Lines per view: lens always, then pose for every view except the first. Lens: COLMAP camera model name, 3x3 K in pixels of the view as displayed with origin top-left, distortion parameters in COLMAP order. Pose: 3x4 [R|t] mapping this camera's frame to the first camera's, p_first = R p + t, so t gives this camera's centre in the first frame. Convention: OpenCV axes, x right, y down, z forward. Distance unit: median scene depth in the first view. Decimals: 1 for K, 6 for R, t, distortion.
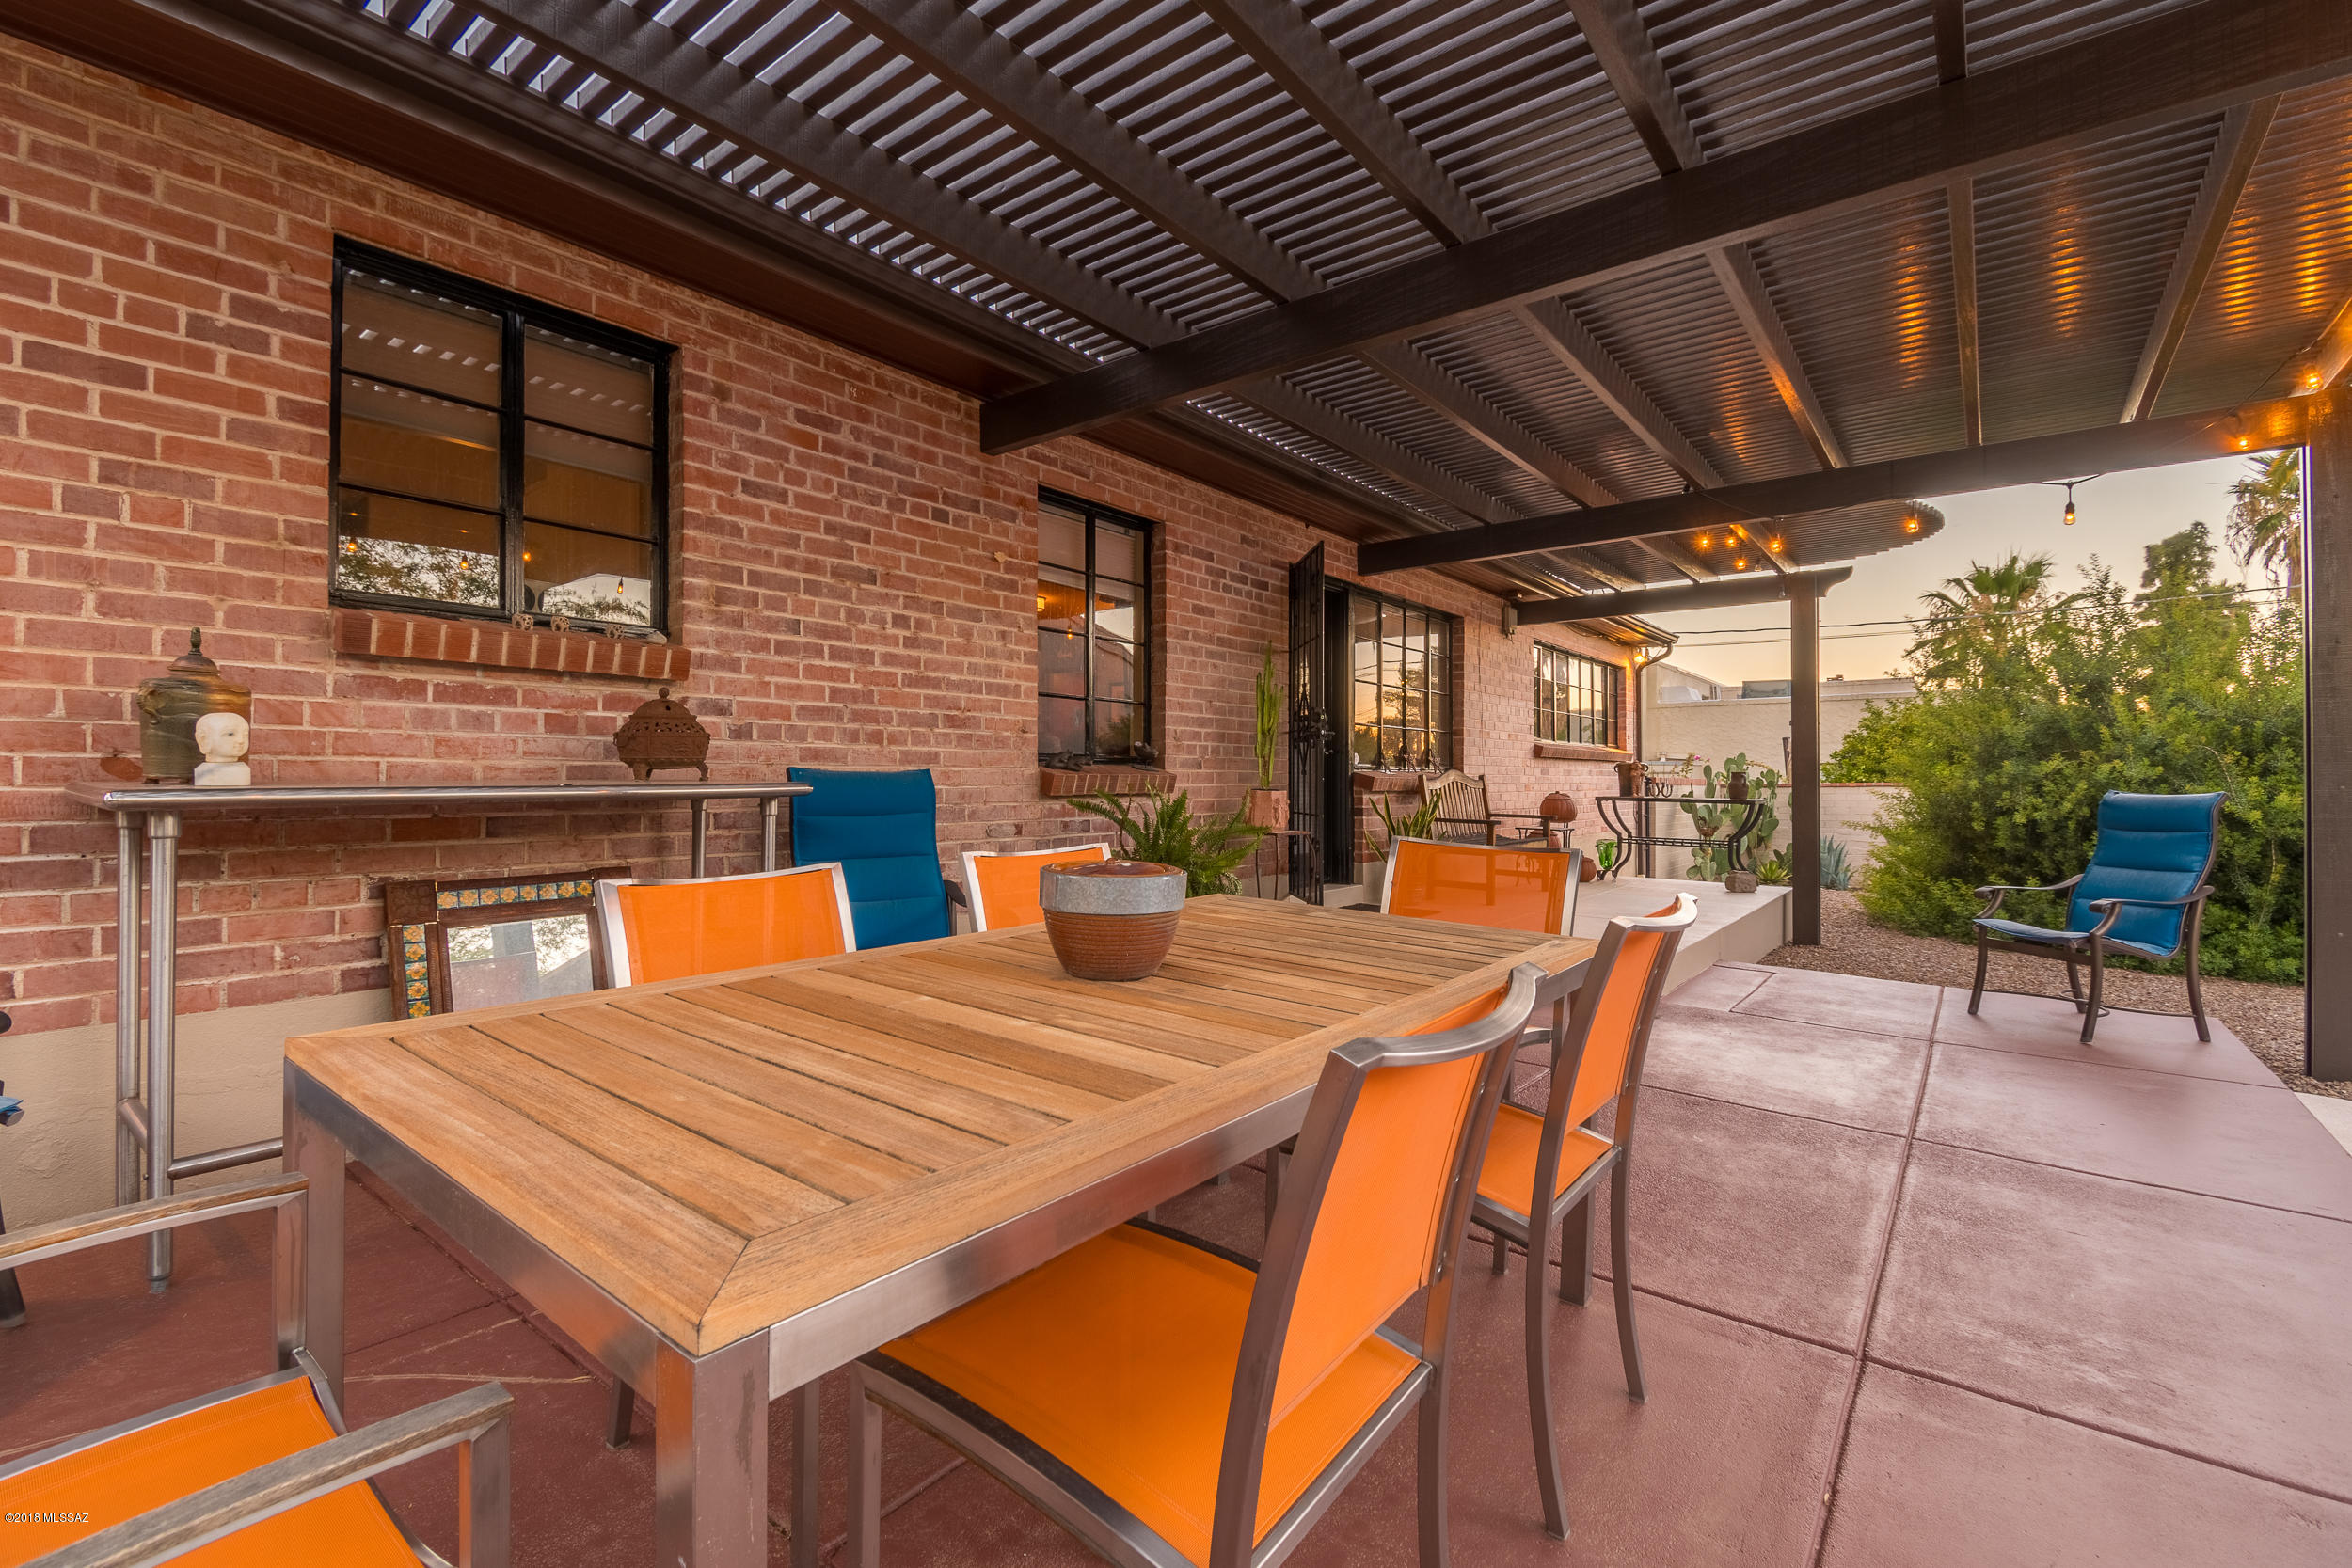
lens RADIAL K [[1027.1, 0, 1172.5], [0, 1027.1, 779.4], [0, 0, 1]] dist [0.006851, -0.004634]
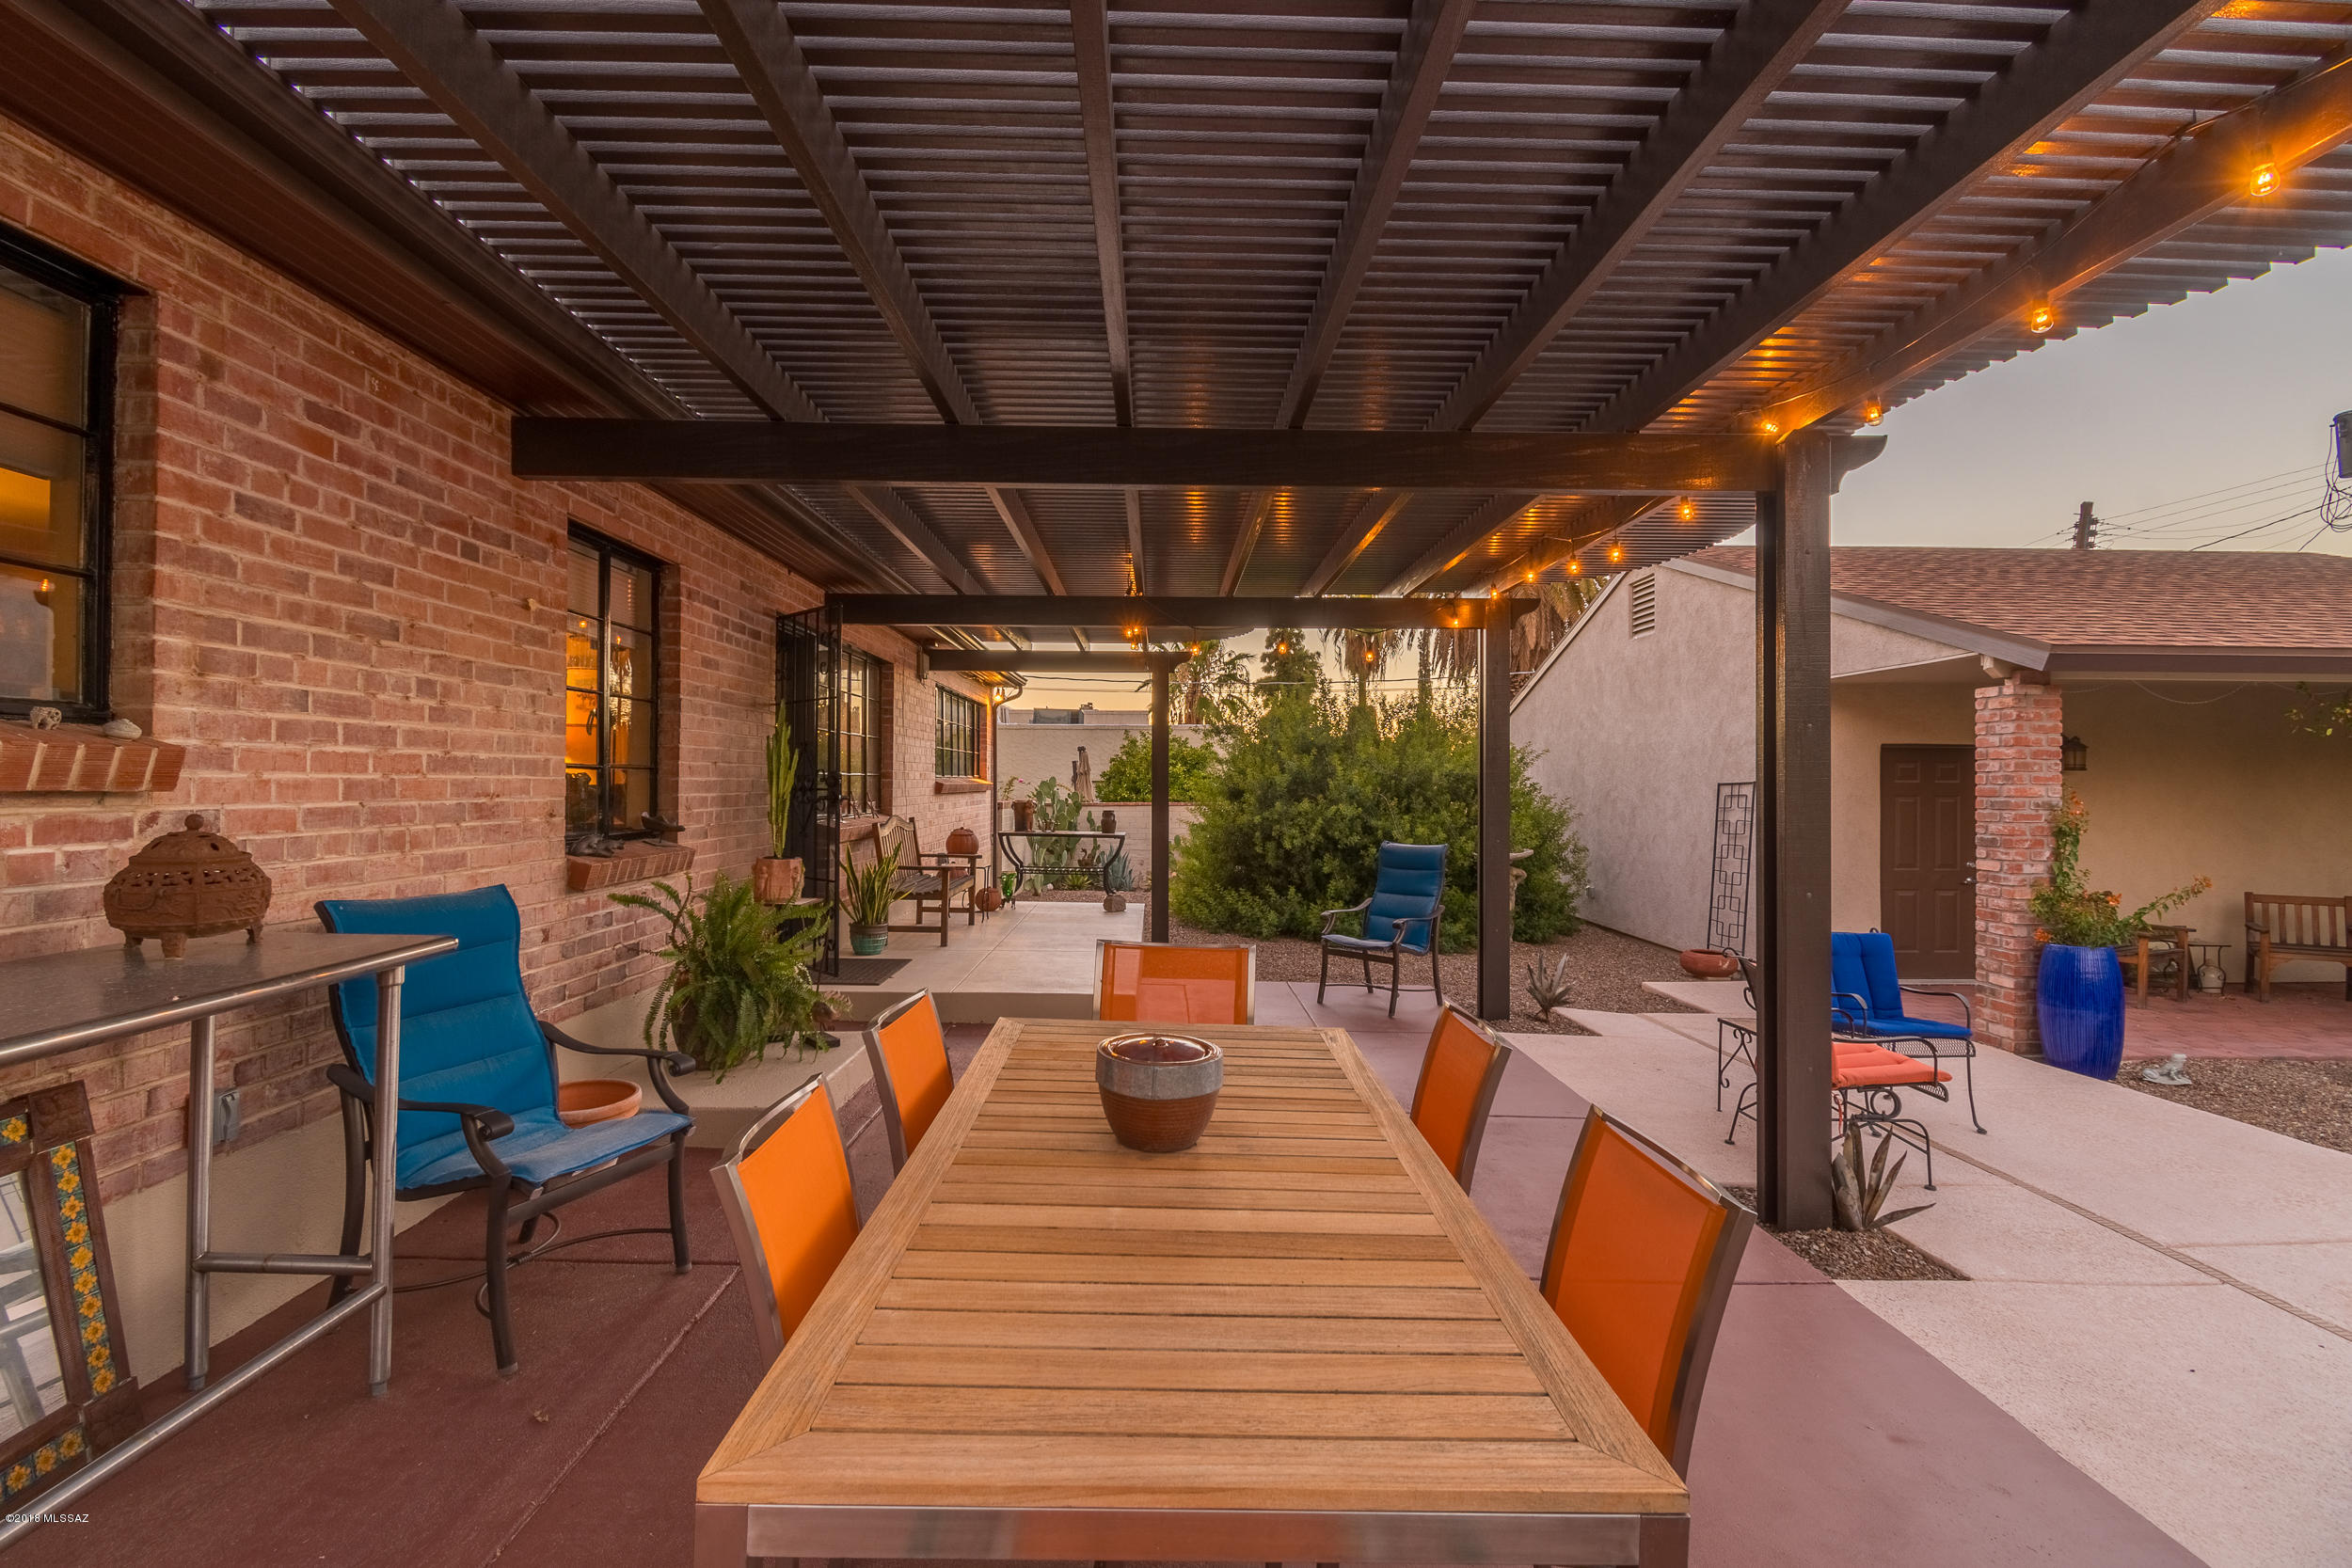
lens RADIAL K [[1027.1, 0, 1188.5], [0, 1027.1, 777.0], [0, 0, 1]] dist [0.006851, -0.004634]
pose [[0.771871, 0.009397, 0.635710, -0.306025], [-0.006130, 0.999954, -0.007338, -0.082565], [-0.635750, 0.001767, 0.771893, 0.039224]]
